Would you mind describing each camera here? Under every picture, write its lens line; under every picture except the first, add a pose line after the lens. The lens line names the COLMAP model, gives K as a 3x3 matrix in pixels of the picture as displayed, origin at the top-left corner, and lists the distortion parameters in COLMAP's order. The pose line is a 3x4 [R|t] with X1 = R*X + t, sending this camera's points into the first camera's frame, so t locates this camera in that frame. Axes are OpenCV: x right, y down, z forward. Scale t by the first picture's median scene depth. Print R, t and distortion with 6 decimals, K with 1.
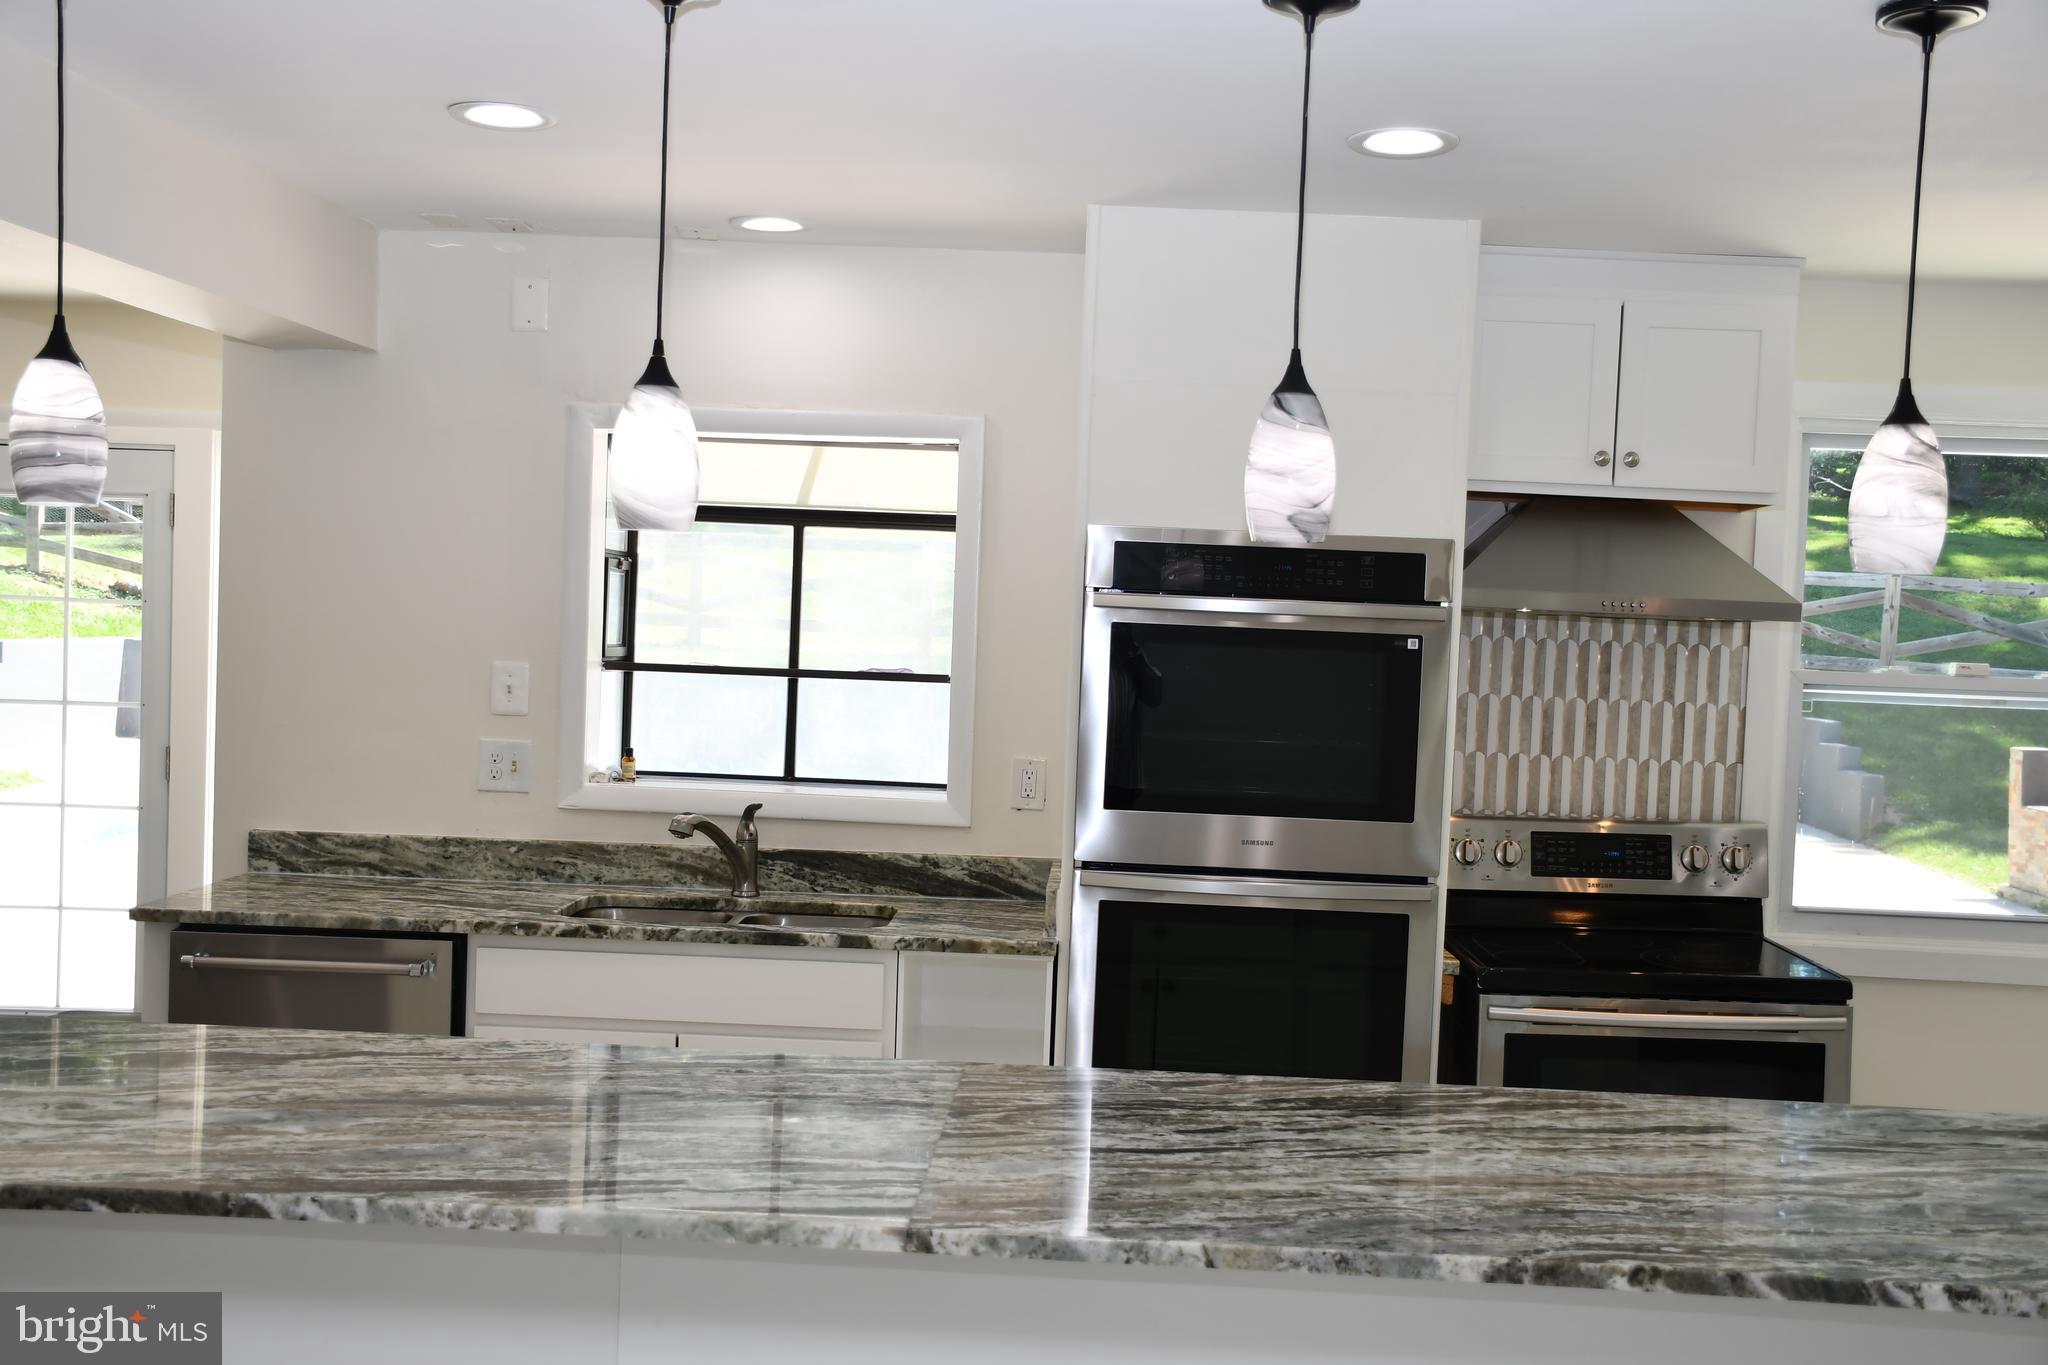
lens RADIAL K [[2180.0, 0, 1024.0], [0, 2180.0, 682.5], [0, 0, 1]] dist [-0.044563, 0.294016]
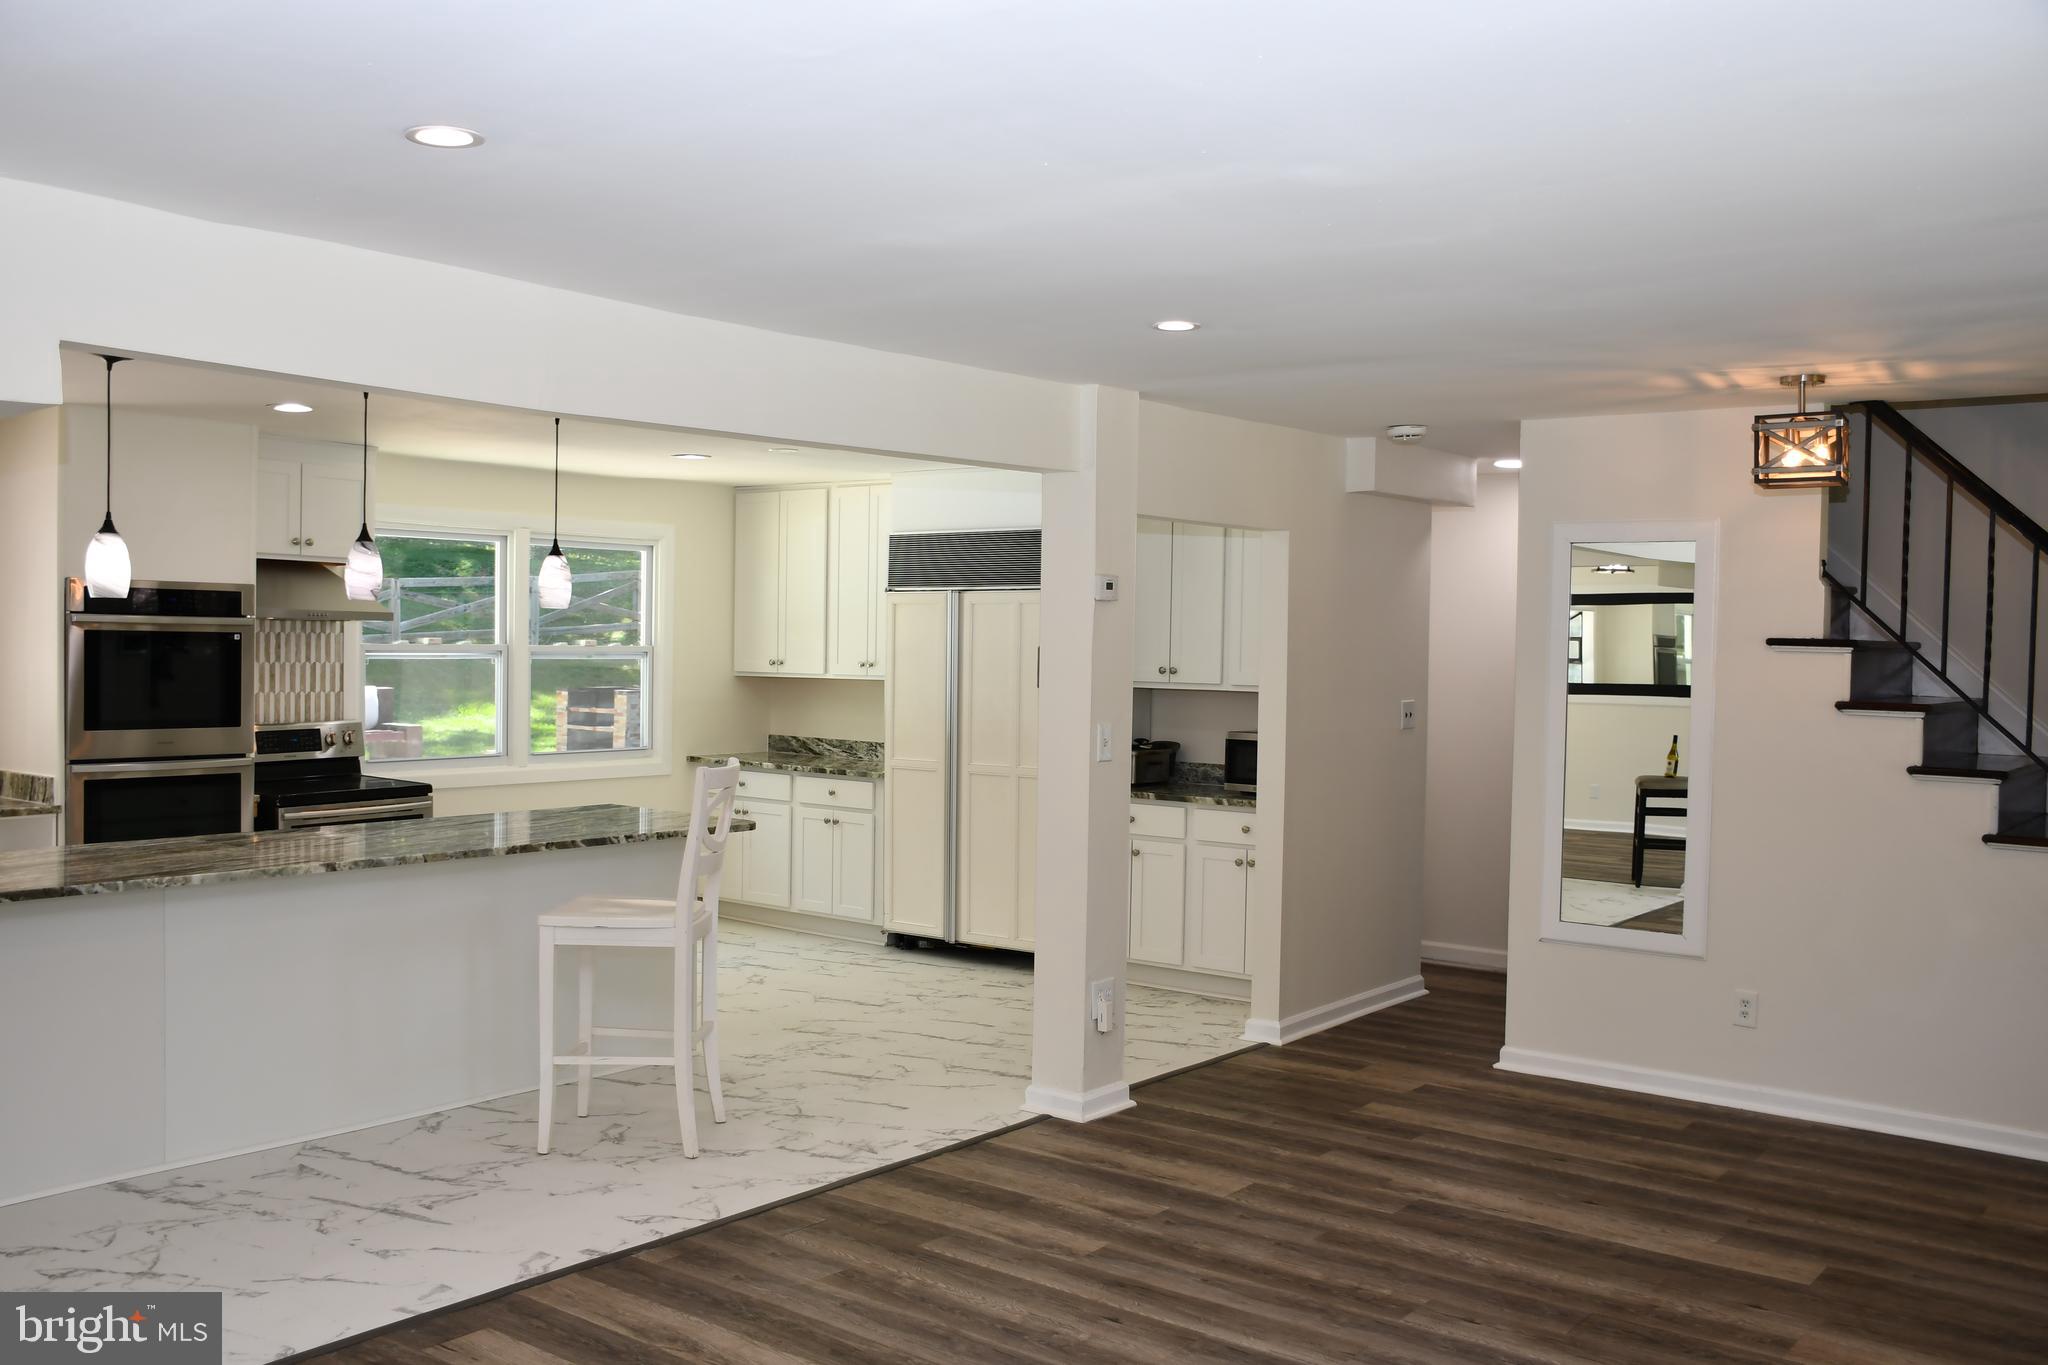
lens RADIAL K [[1805.5, 0, 1024.0], [0, 1805.5, 682.5], [0, 0, 1]] dist [-0.068138, 0.010865]
pose [[0.586129, -0.048910, 0.808740, -1.126194], [0.031264, 0.998798, 0.037746, -0.023665], [-0.809614, 0.003160, 0.586954, -0.843614]]
